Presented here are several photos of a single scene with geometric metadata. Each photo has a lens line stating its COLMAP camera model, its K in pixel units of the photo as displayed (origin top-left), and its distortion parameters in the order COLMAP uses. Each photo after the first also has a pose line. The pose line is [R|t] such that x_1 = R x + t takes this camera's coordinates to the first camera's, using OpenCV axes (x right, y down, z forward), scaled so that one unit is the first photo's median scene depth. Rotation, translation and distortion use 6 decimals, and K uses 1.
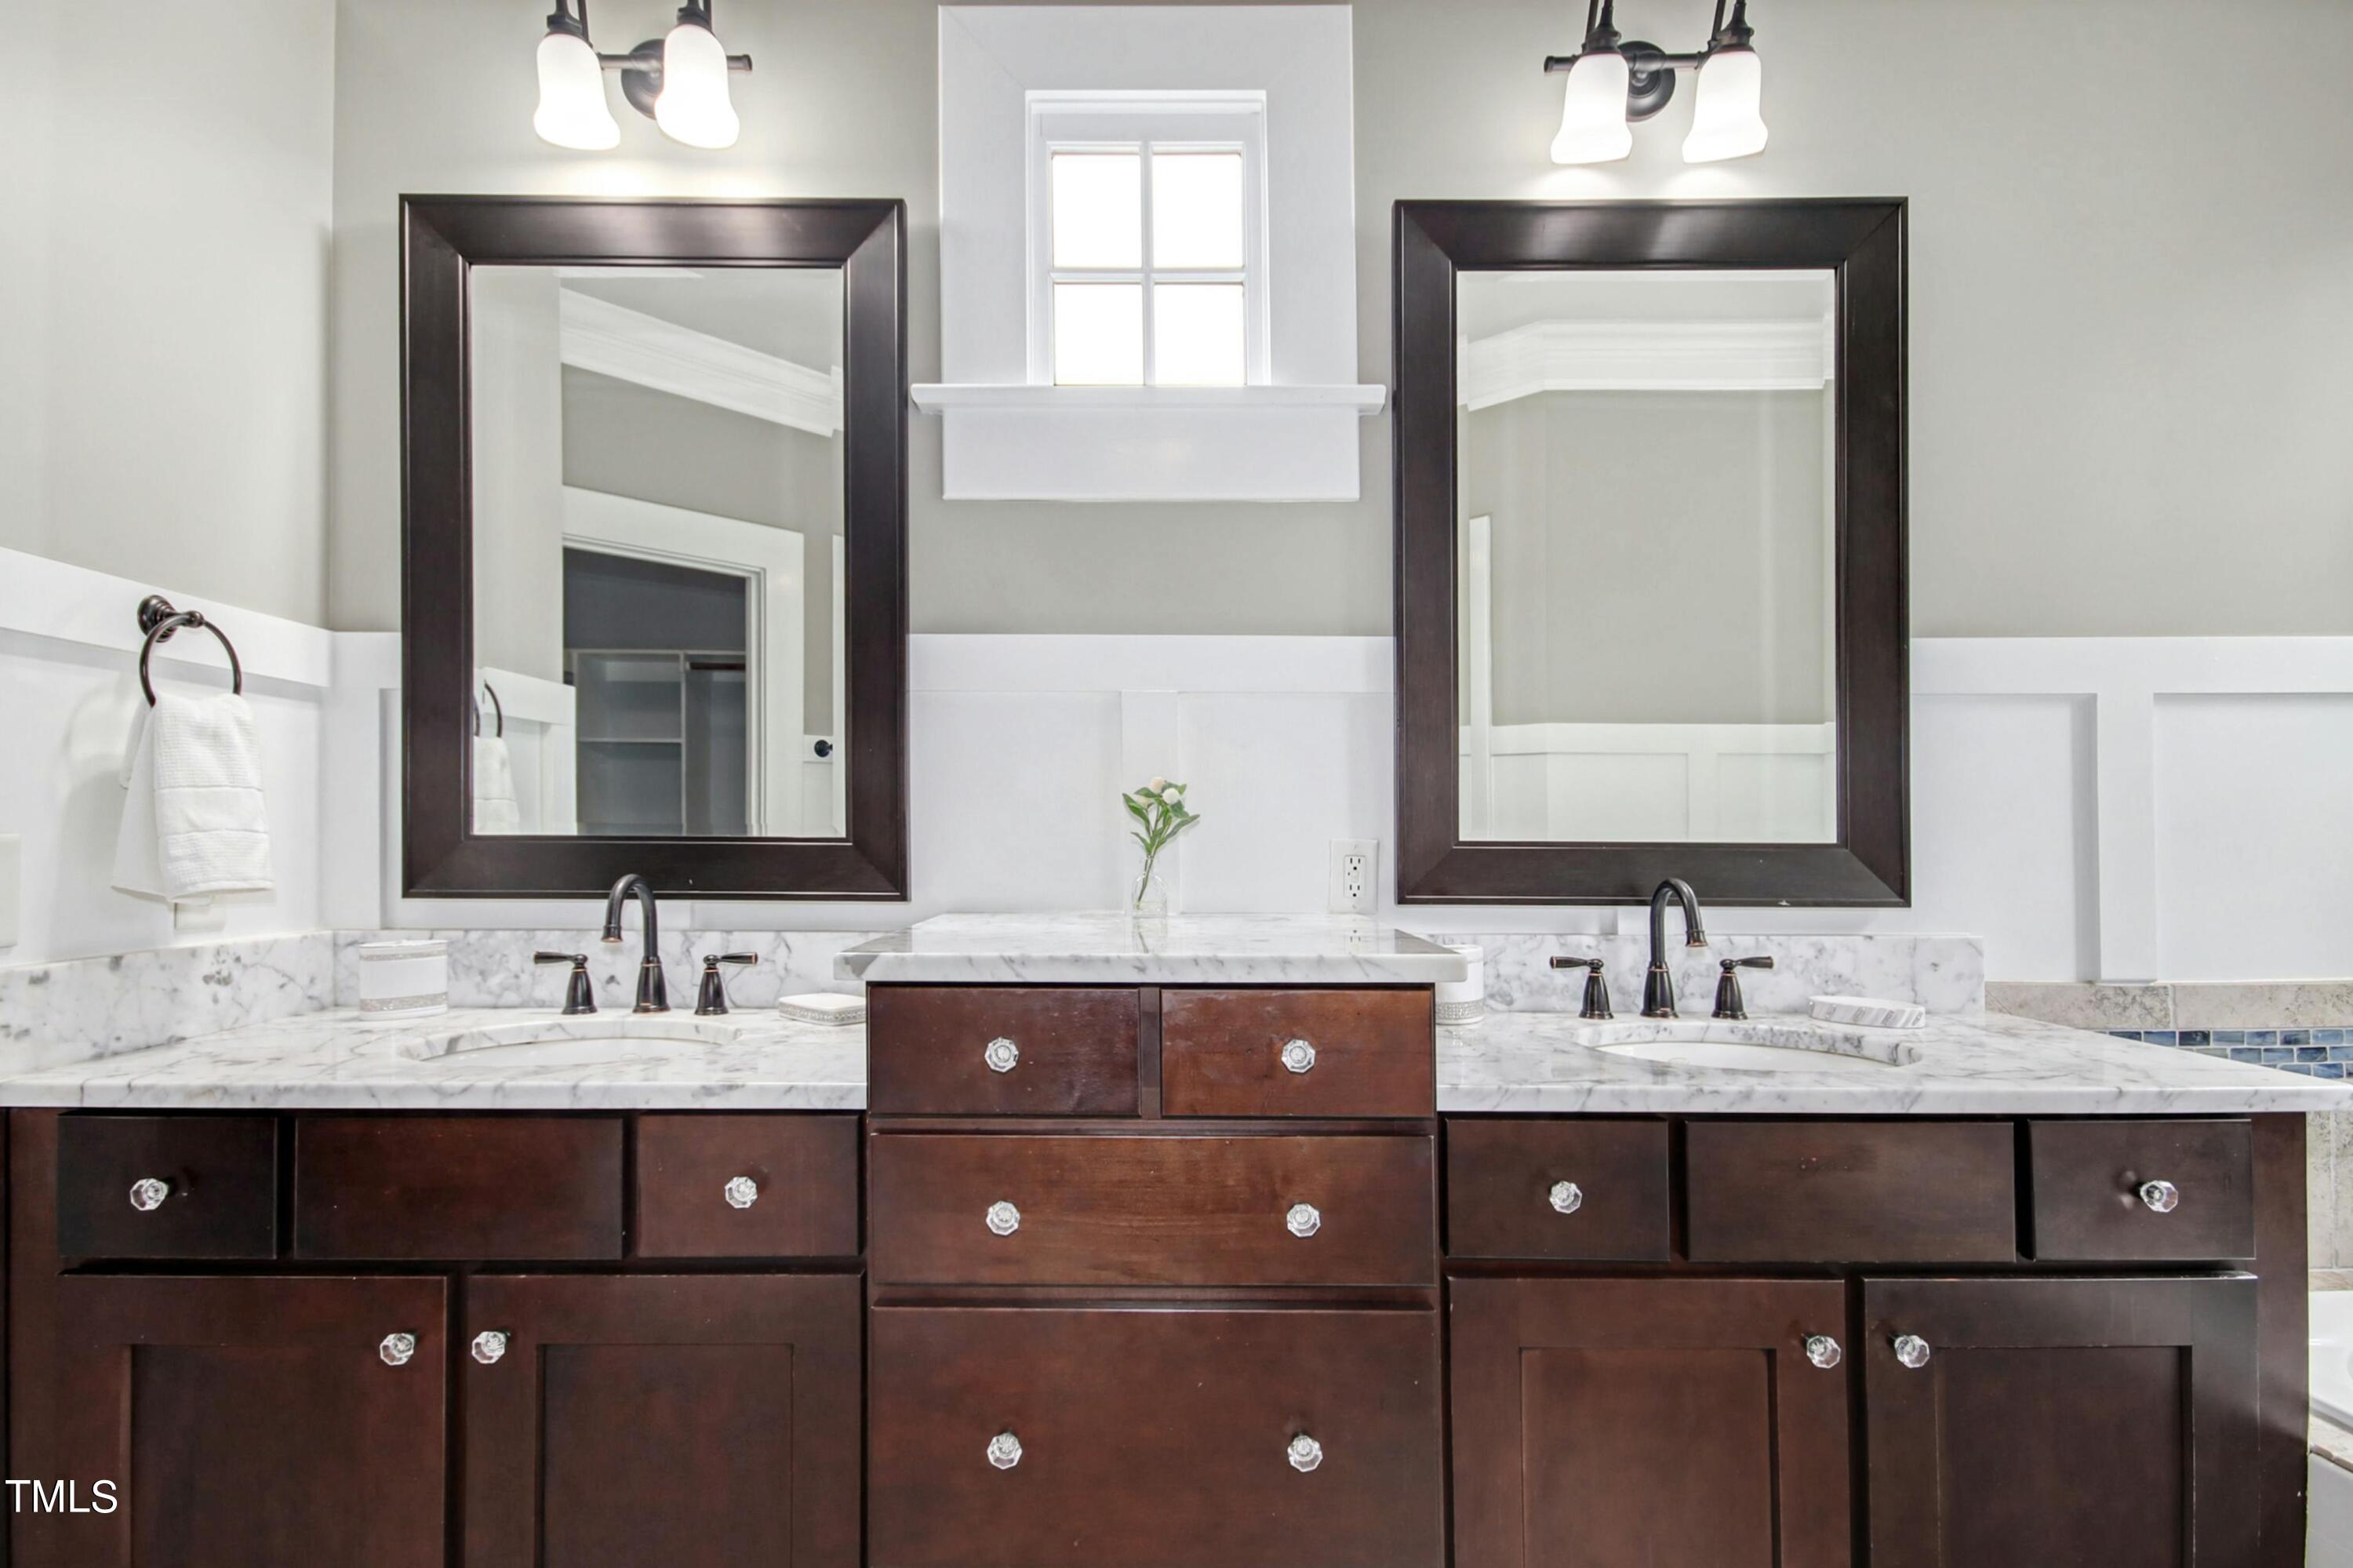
lens RADIAL K [[1149.8, 0, 1140.7], [0, 1149.8, 861.3], [0, 0, 1]] dist [0.000278, 0.002200]
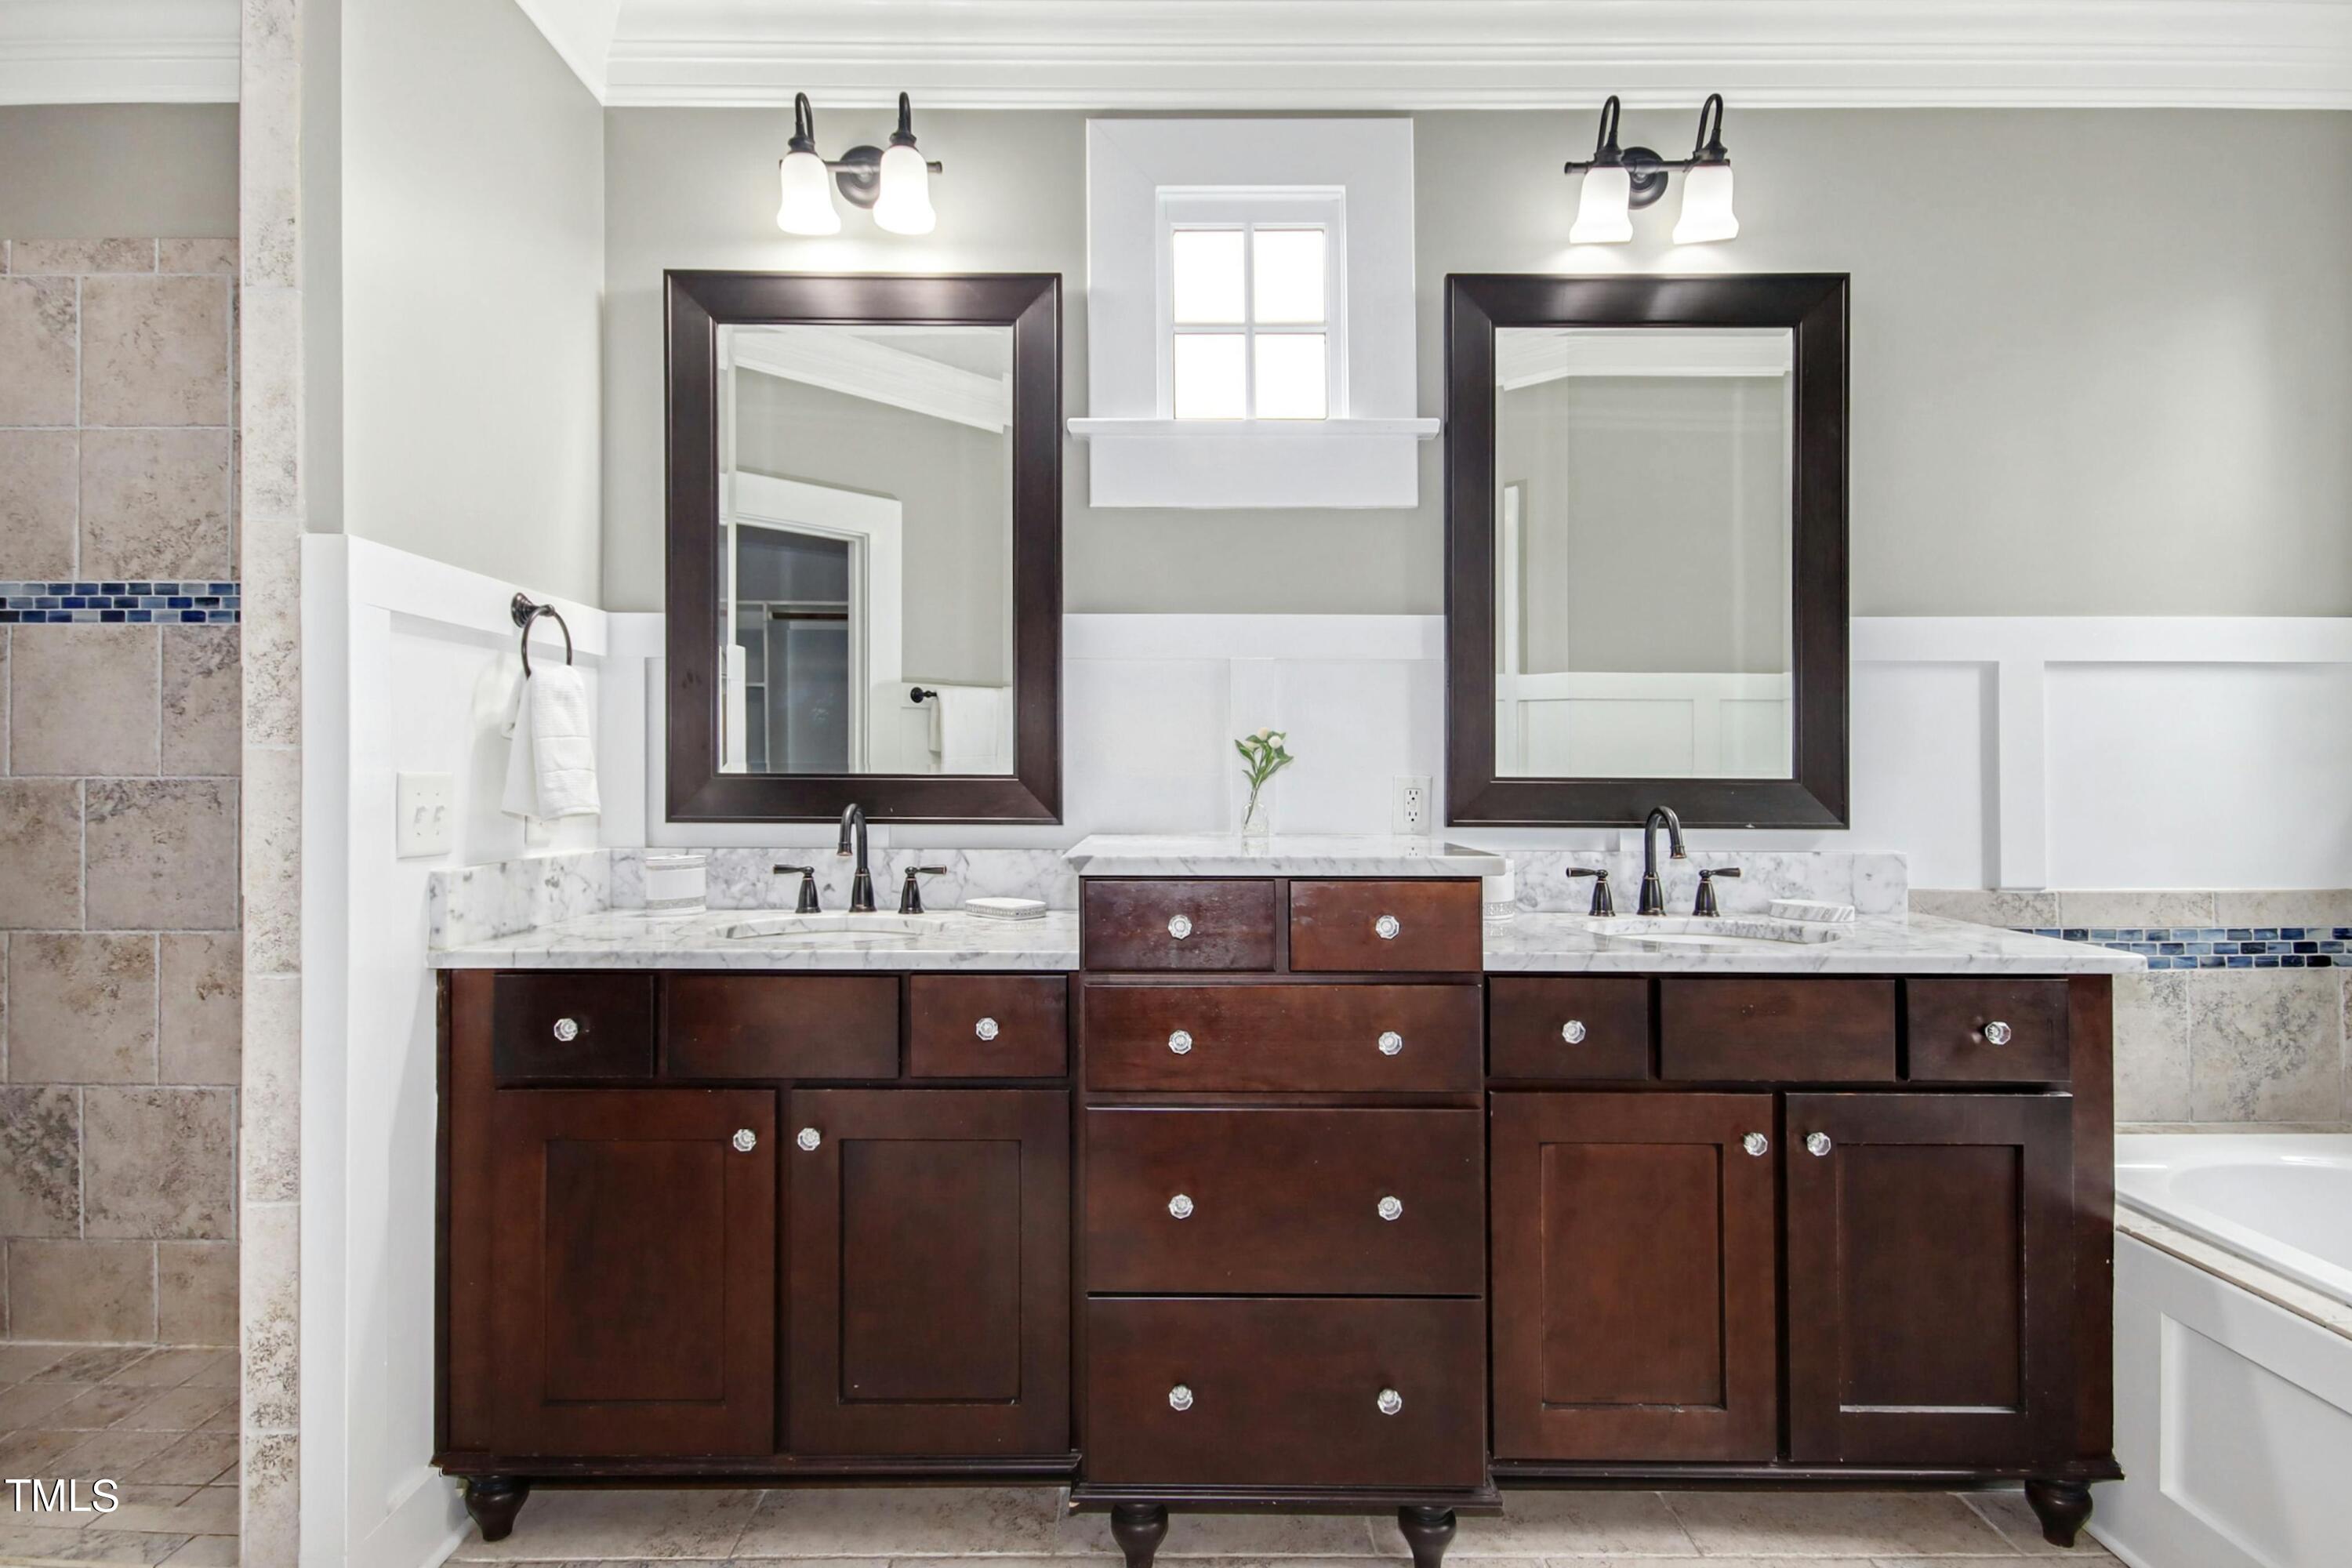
lens RADIAL K [[1149.3, 0, 1179.9], [0, 1149.3, 802.1], [0, 0, 1]] dist [0.000278, 0.002200]
pose [[0.999987, 0.000610, 0.005142, -0.081587], [-0.000636, 0.999987, 0.005058, 0.002893], [-0.005139, -0.005061, 0.999974, -0.276336]]
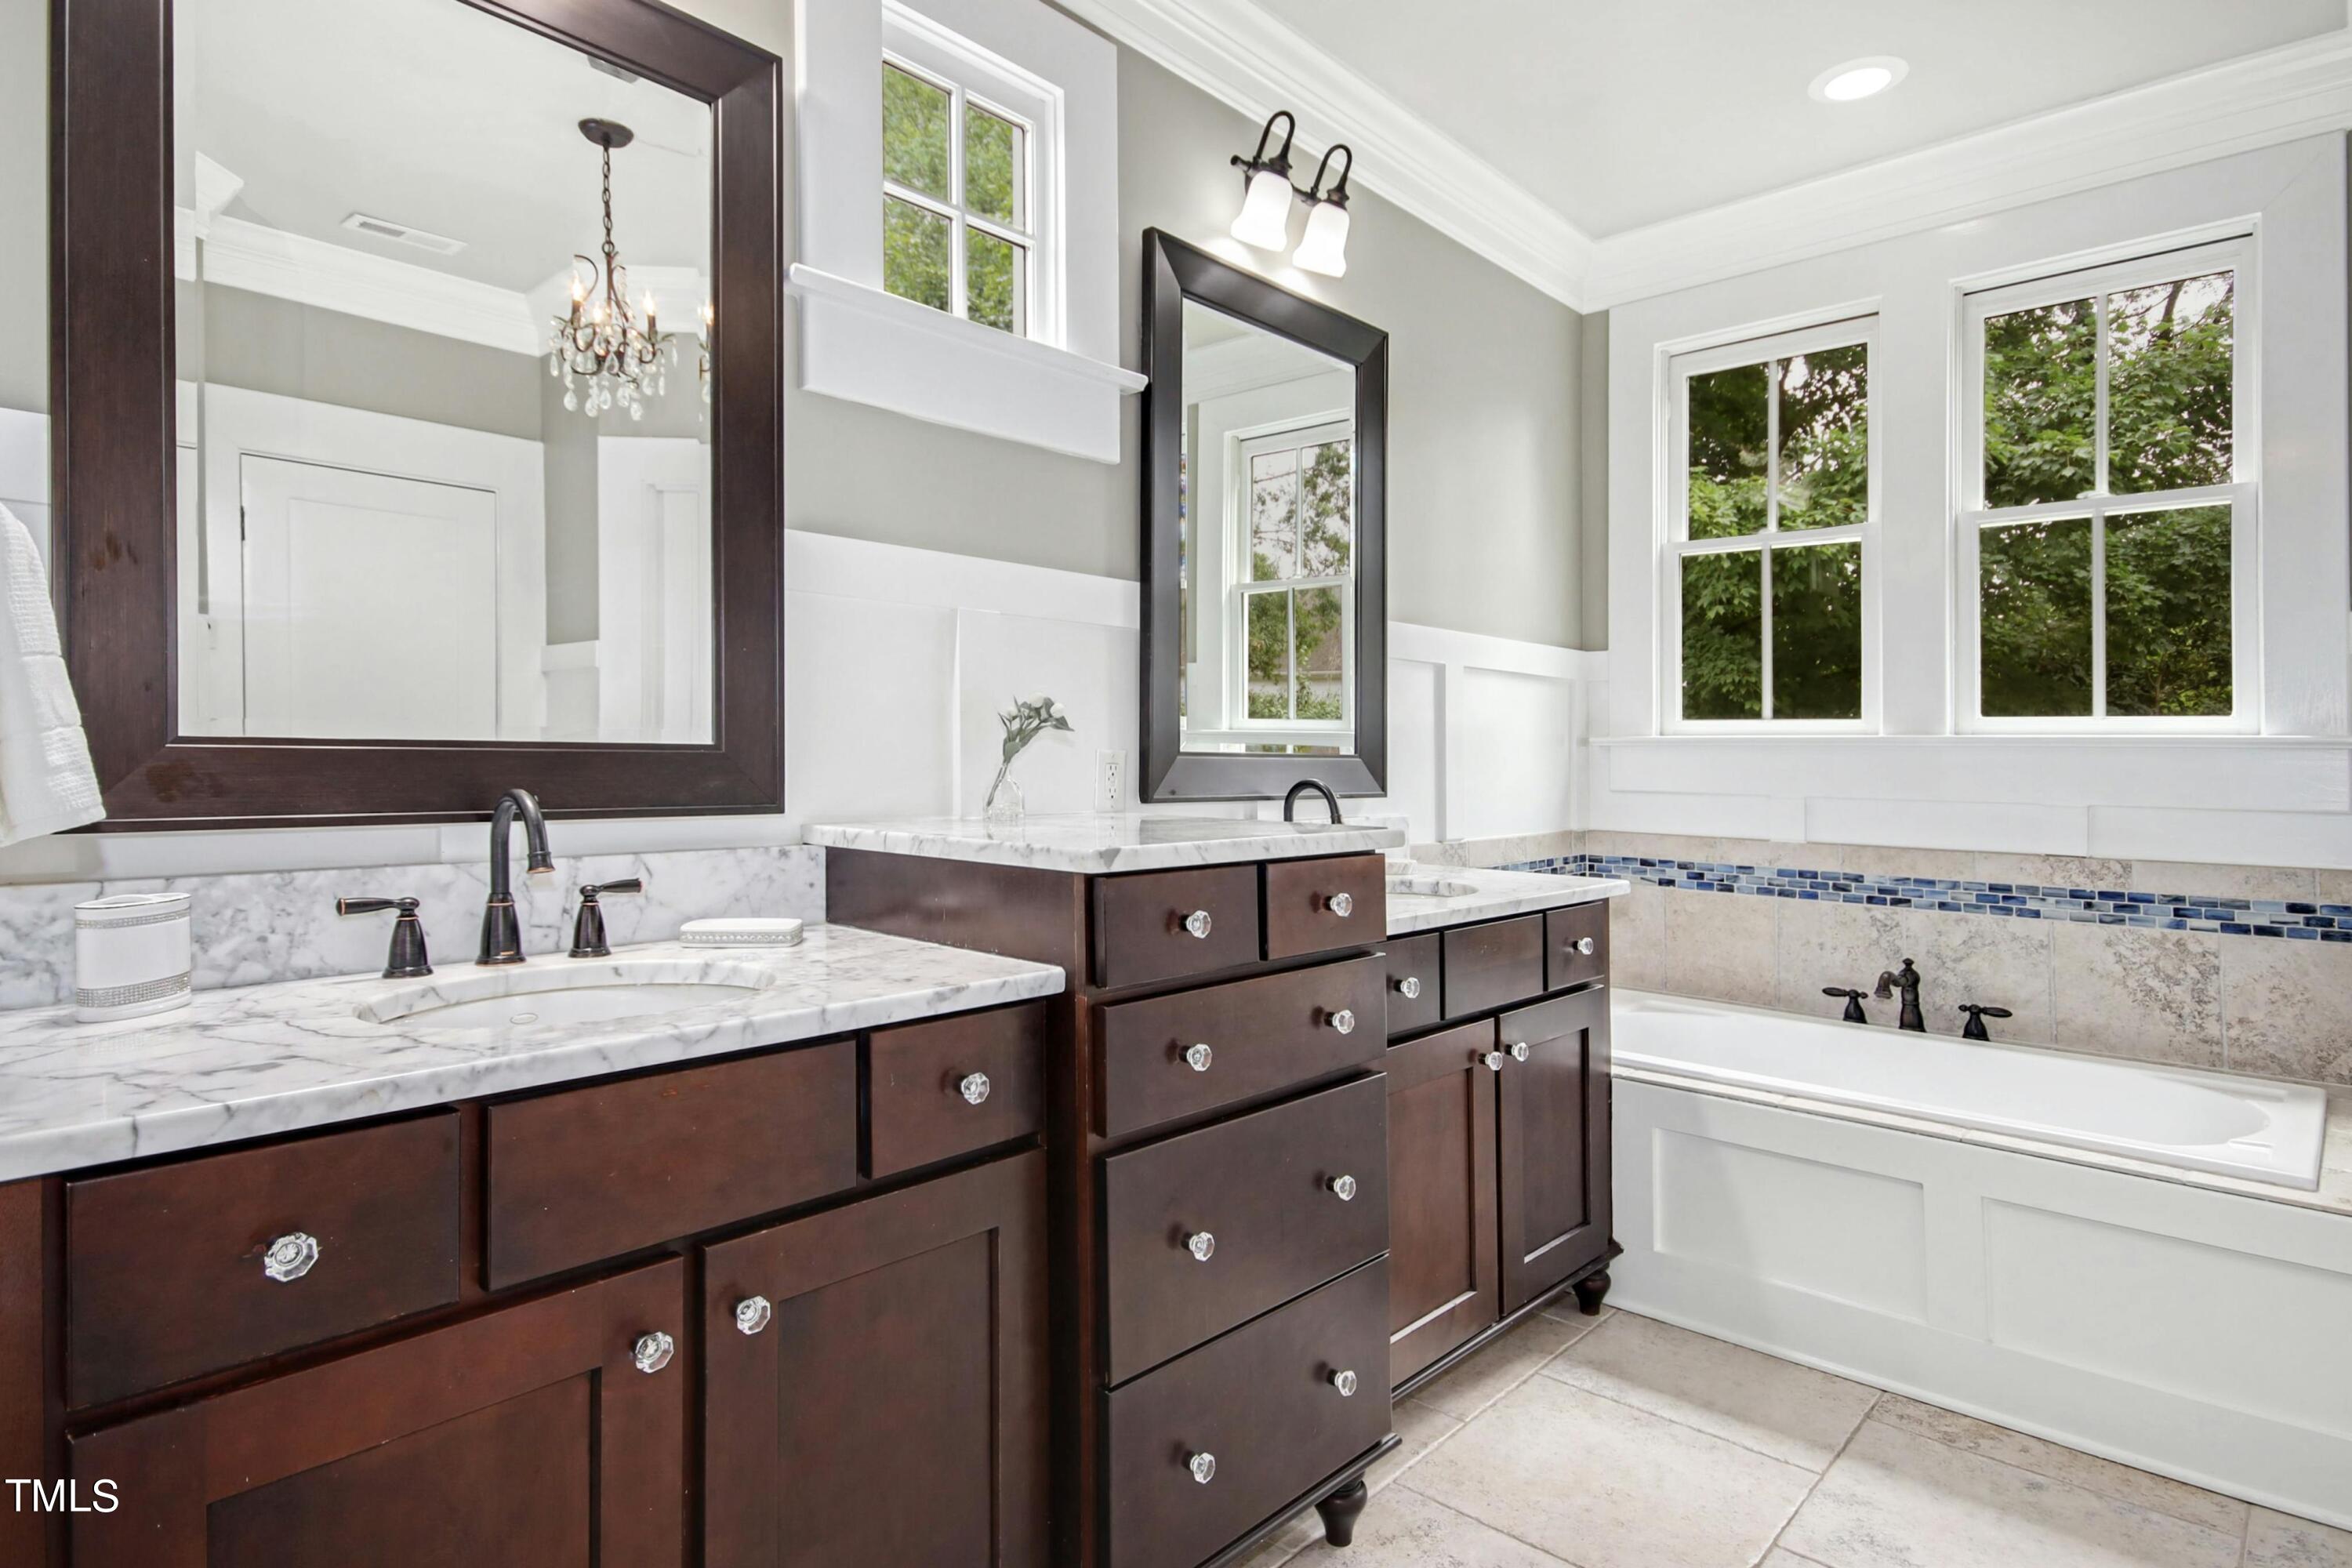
lens RADIAL K [[1258.3, 0, 1205.5], [0, 1258.3, 774.9], [0, 0, 1]] dist [0.028038, 0.000766]
pose [[0.674521, -0.007952, 0.738213, -0.748266], [0.006208, 0.999968, 0.005100, -0.000005], [-0.738229, 0.001143, 0.674549, 0.053418]]
